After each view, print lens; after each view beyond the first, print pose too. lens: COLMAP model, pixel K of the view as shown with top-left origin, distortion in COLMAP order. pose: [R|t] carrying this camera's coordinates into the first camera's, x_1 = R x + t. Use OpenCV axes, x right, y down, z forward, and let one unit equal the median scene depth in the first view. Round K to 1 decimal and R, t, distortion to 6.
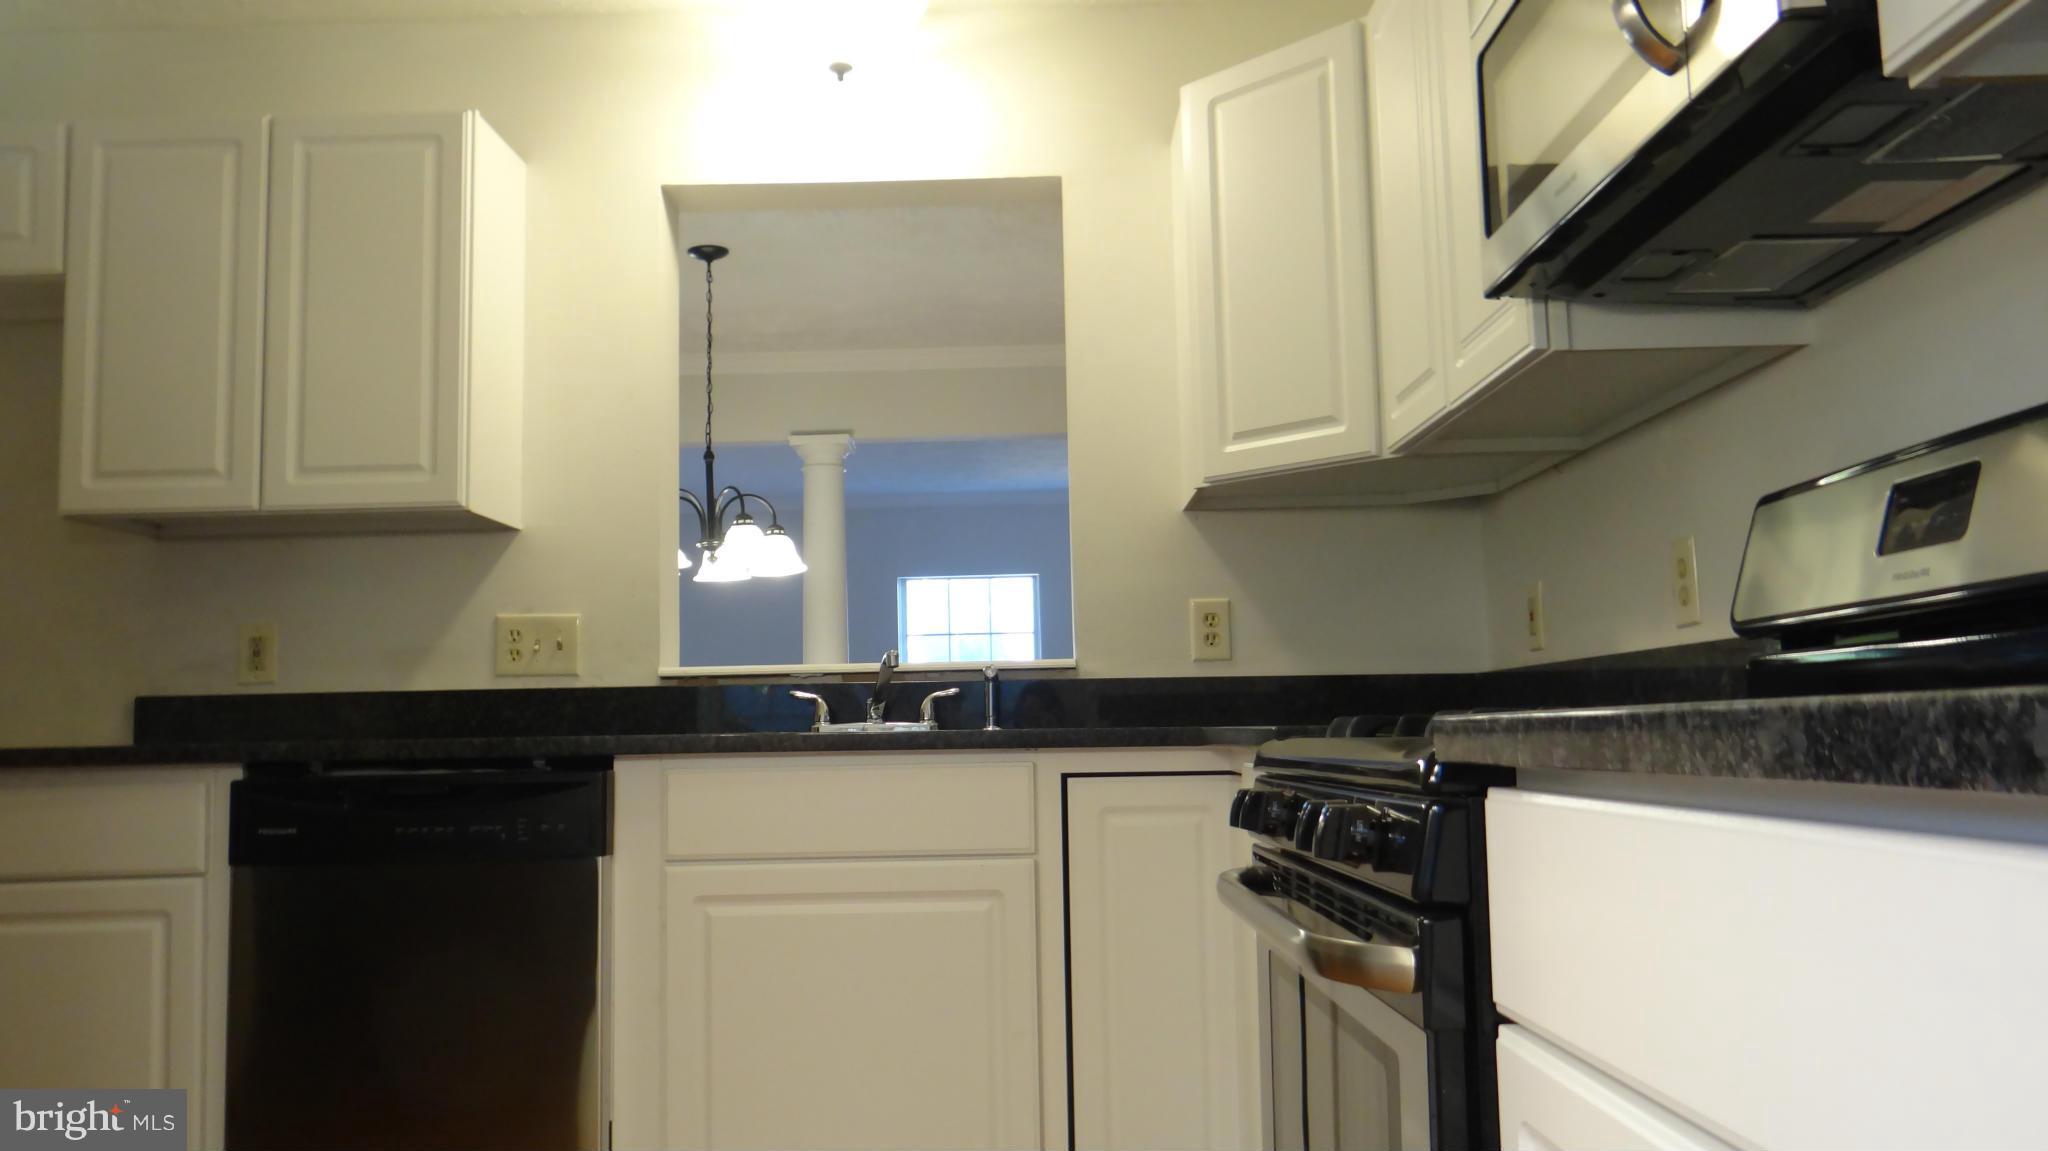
lens RADIAL K [[1616.7, 0, 1024.2], [0, 1616.7, 575.9], [0, 0, 1]] dist [0.001476, 0.003190]
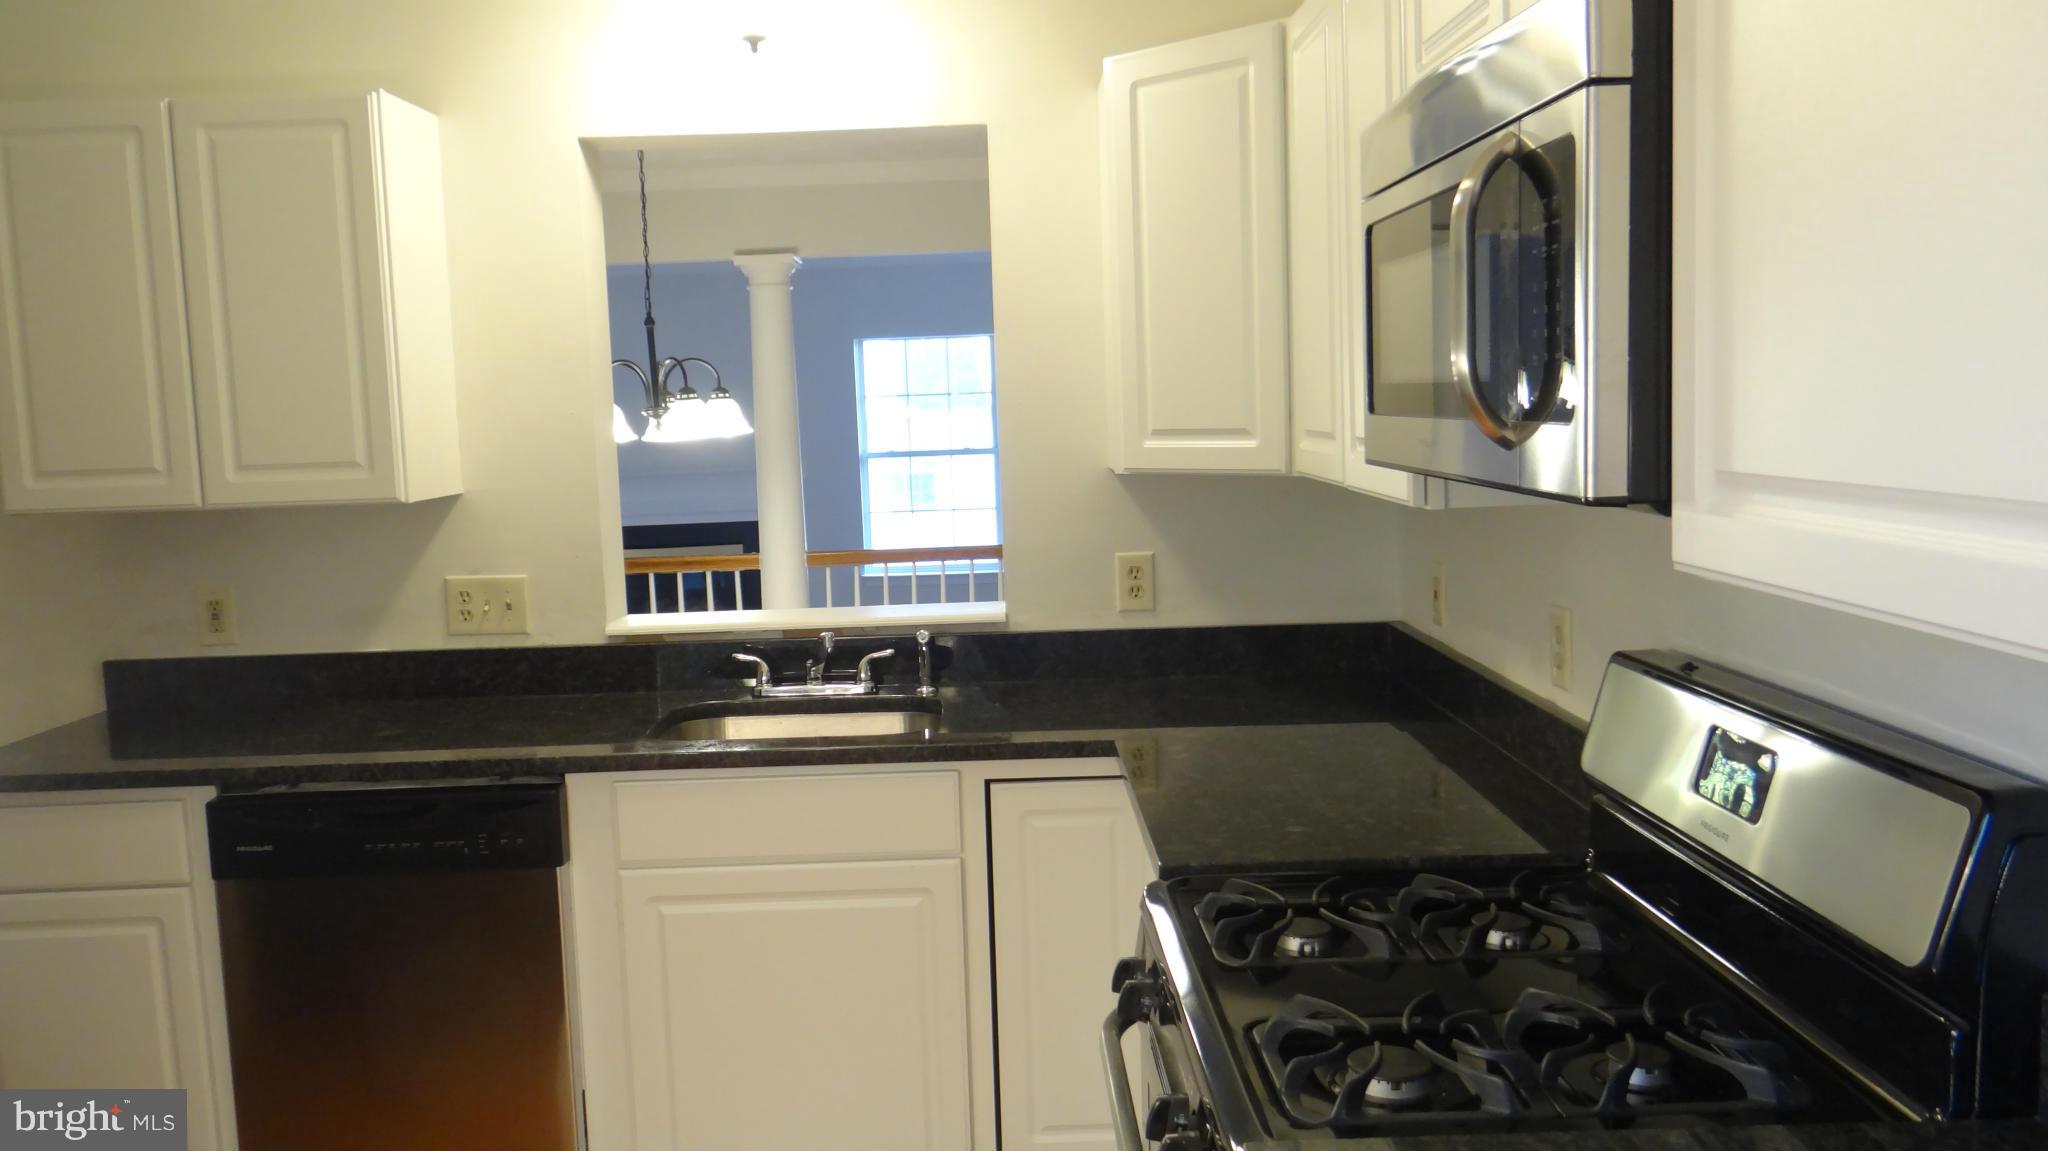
lens RADIAL K [[1616.7, 0, 1023.2], [0, 1616.7, 579.2], [0, 0, 1]] dist [0.001476, 0.003190]
pose [[0.999792, -0.013309, 0.015436, 0.029210], [0.009877, 0.978864, 0.204273, -0.196265], [-0.017829, -0.204079, 0.978792, -0.020053]]
